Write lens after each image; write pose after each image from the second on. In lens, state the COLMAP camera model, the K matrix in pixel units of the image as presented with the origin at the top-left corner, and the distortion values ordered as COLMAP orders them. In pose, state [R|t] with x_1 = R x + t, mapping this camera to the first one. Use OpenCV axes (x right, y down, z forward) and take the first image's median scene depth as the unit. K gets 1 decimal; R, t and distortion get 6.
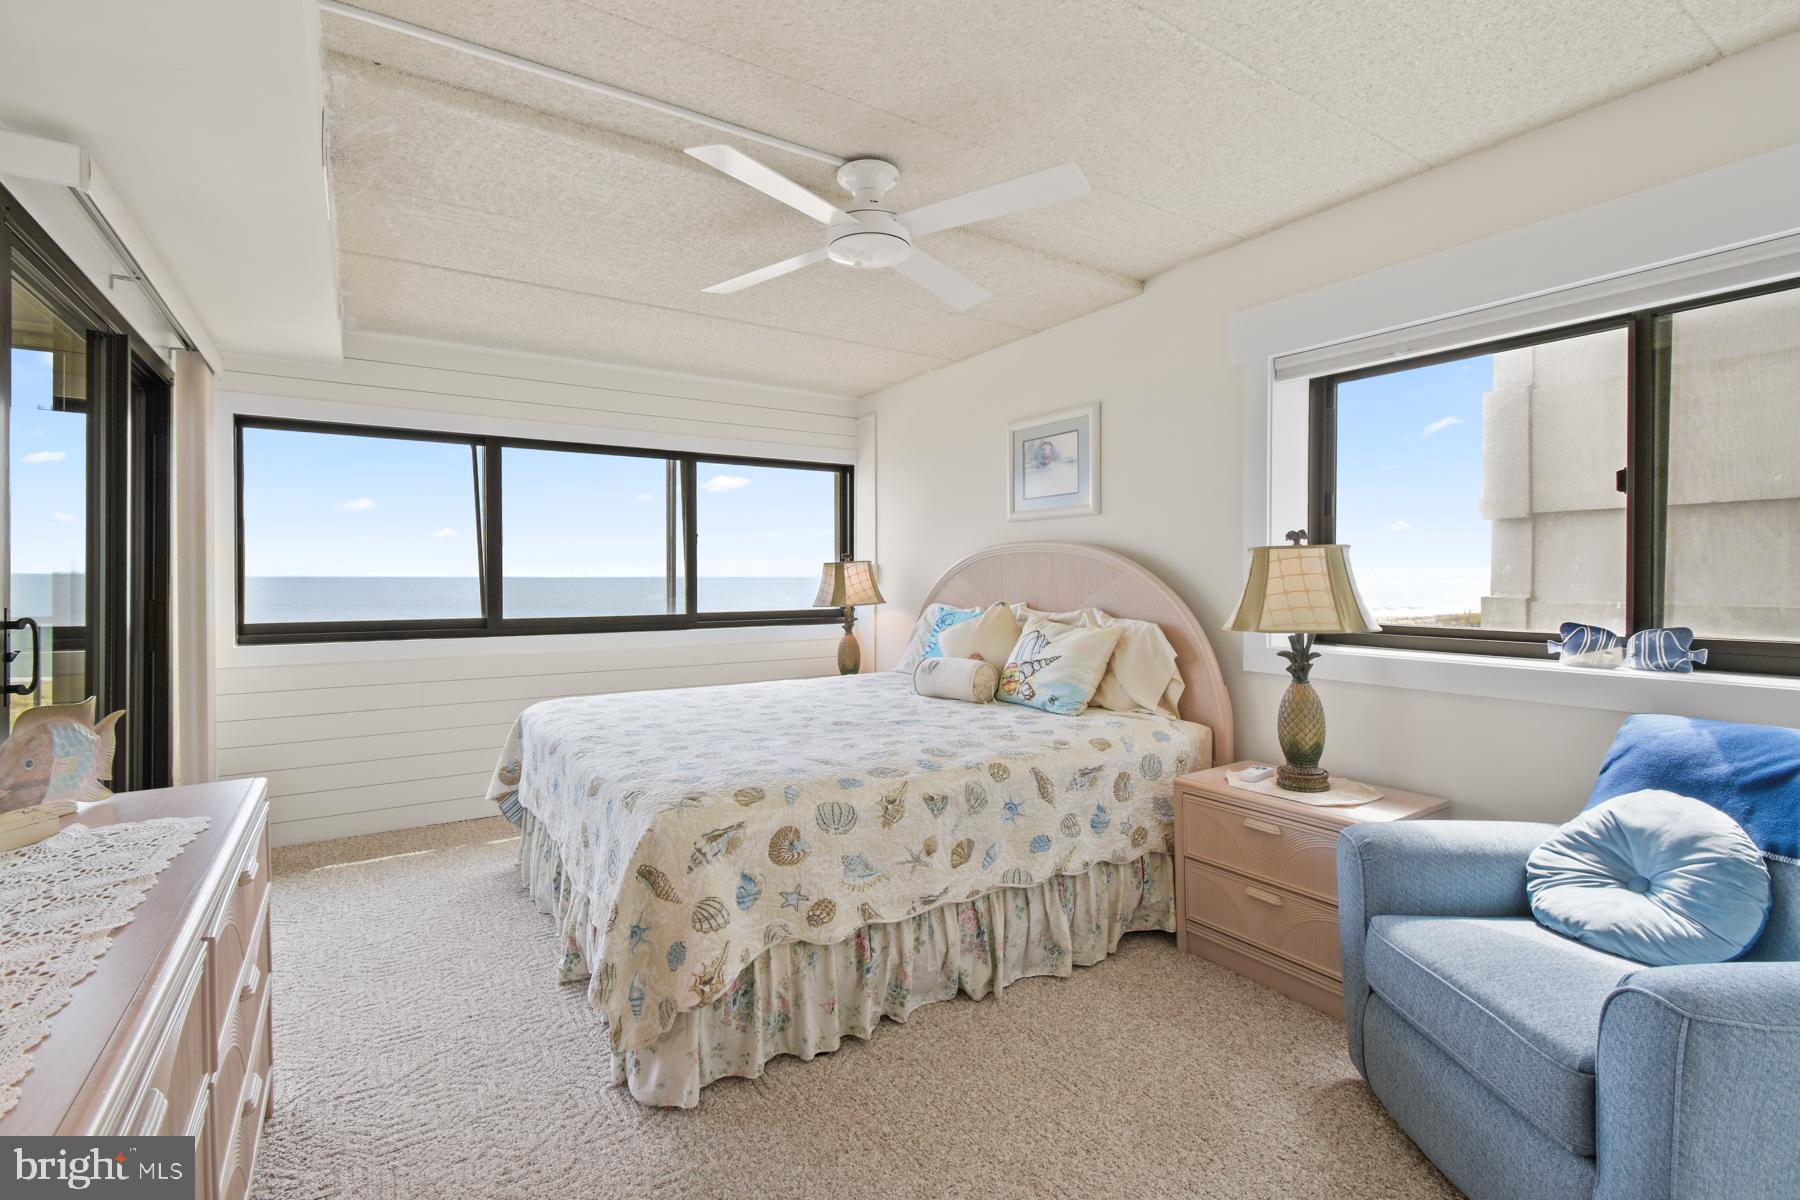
lens RADIAL K [[817.7, 0, 872.8], [0, 817.7, 587.7], [0, 0, 1]] dist [0.001320, -0.000098]
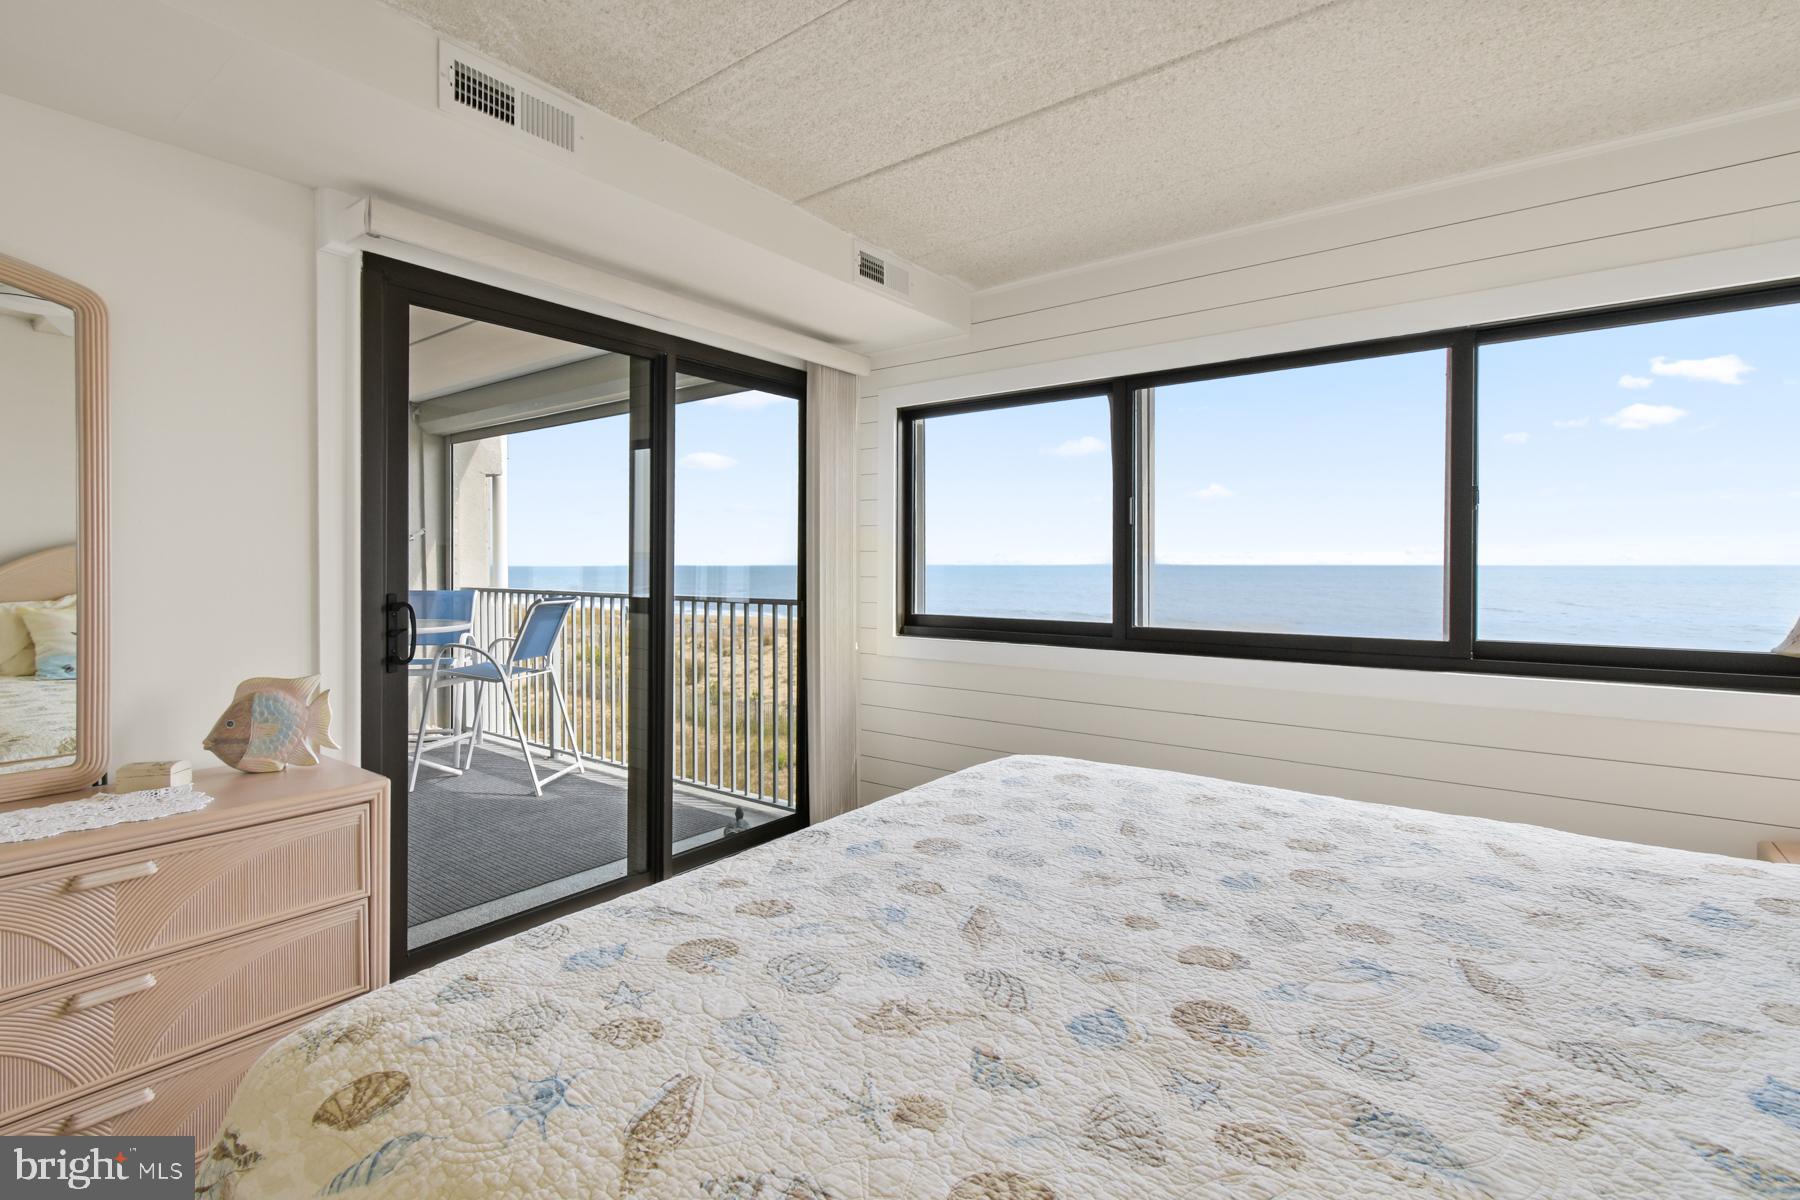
lens RADIAL K [[836.0, 0, 892.7], [0, 836.0, 570.4], [0, 0, 1]] dist [0.000132, -0.000110]
pose [[0.346018, 0.007423, -0.938199, 0.301299], [-0.014525, 0.999891, 0.002554, -0.018394], [0.938116, 0.012743, 0.346088, 0.970429]]
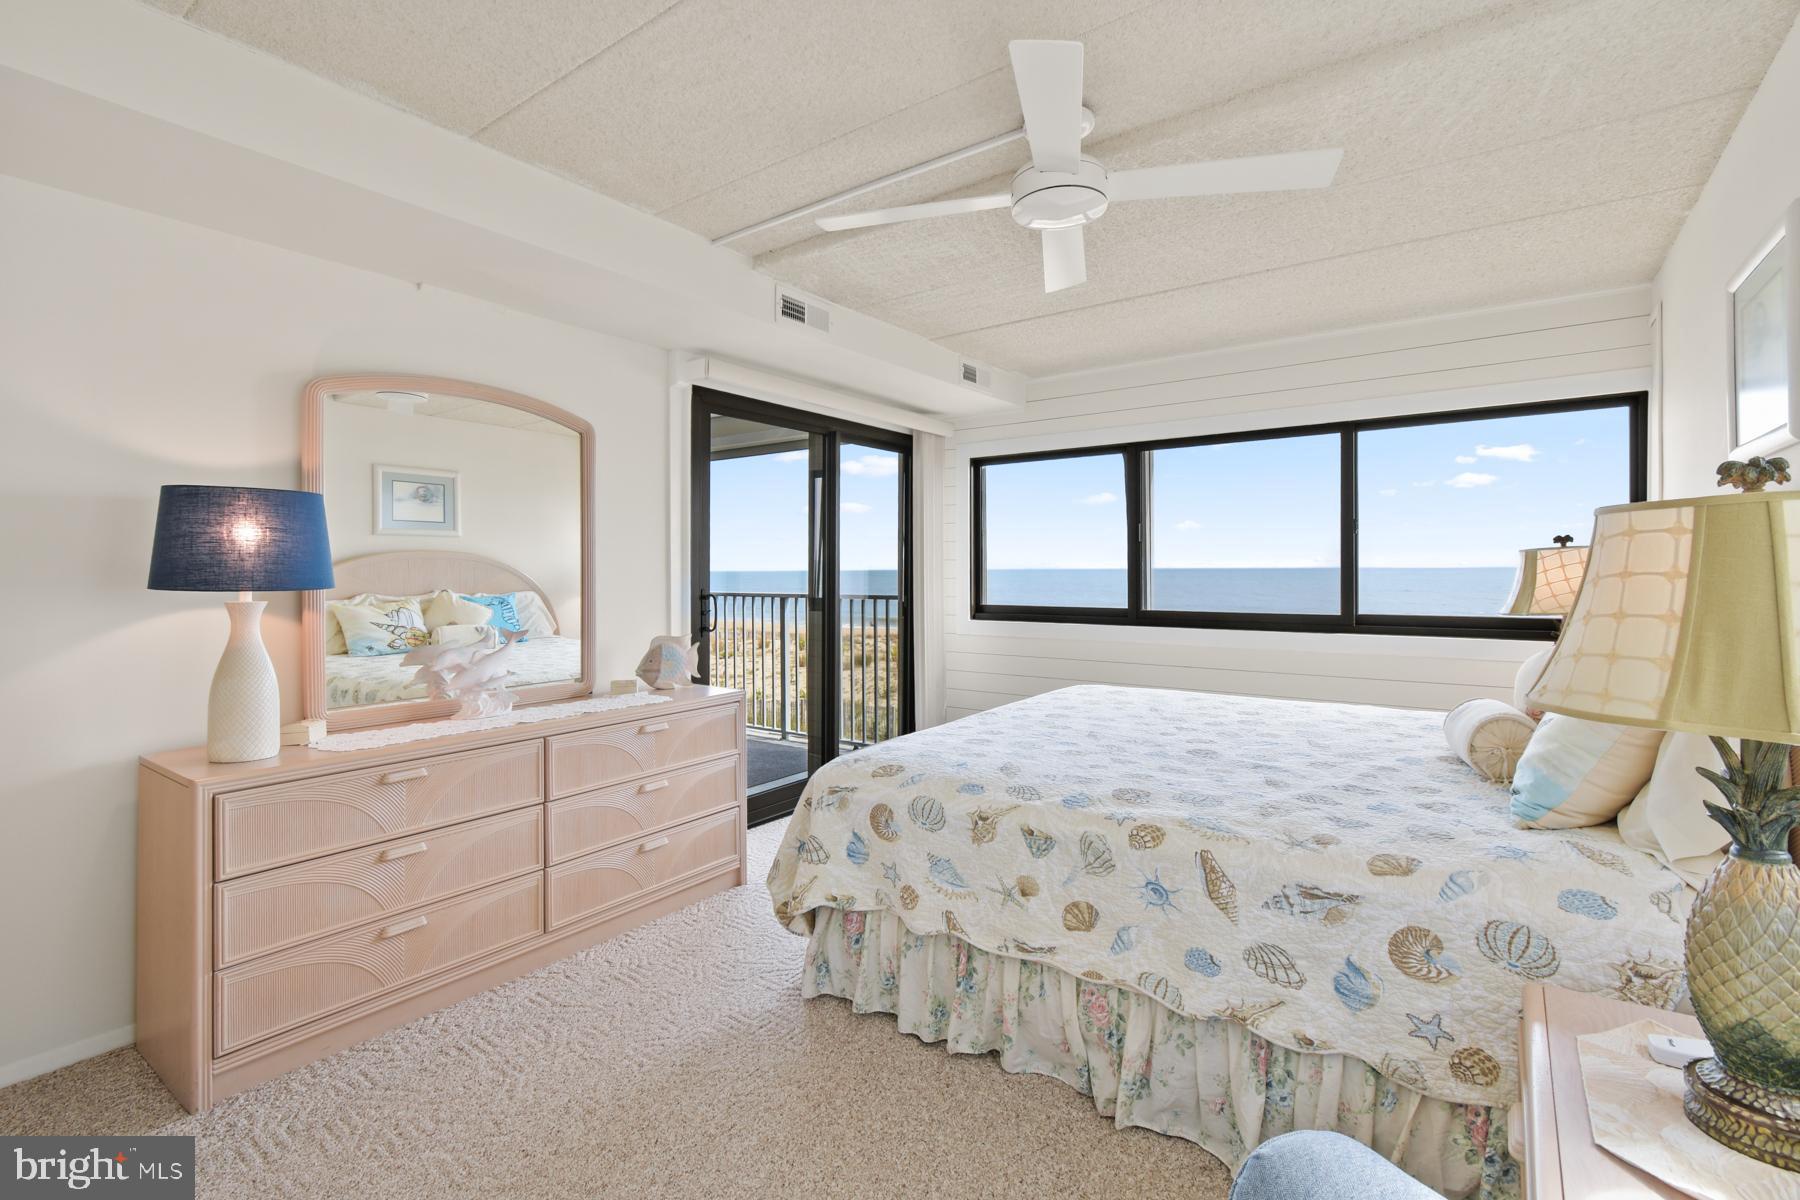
lens RADIAL K [[820.3, 0, 887.4], [0, 820.3, 576.0], [0, 0, 1]] dist [-0.000412, 0.000073]
pose [[0.362001, 0.006035, -0.932158, 0.784885], [-0.007938, 0.999963, 0.003391, -0.013566], [0.932144, 0.006172, 0.362036, 0.520517]]
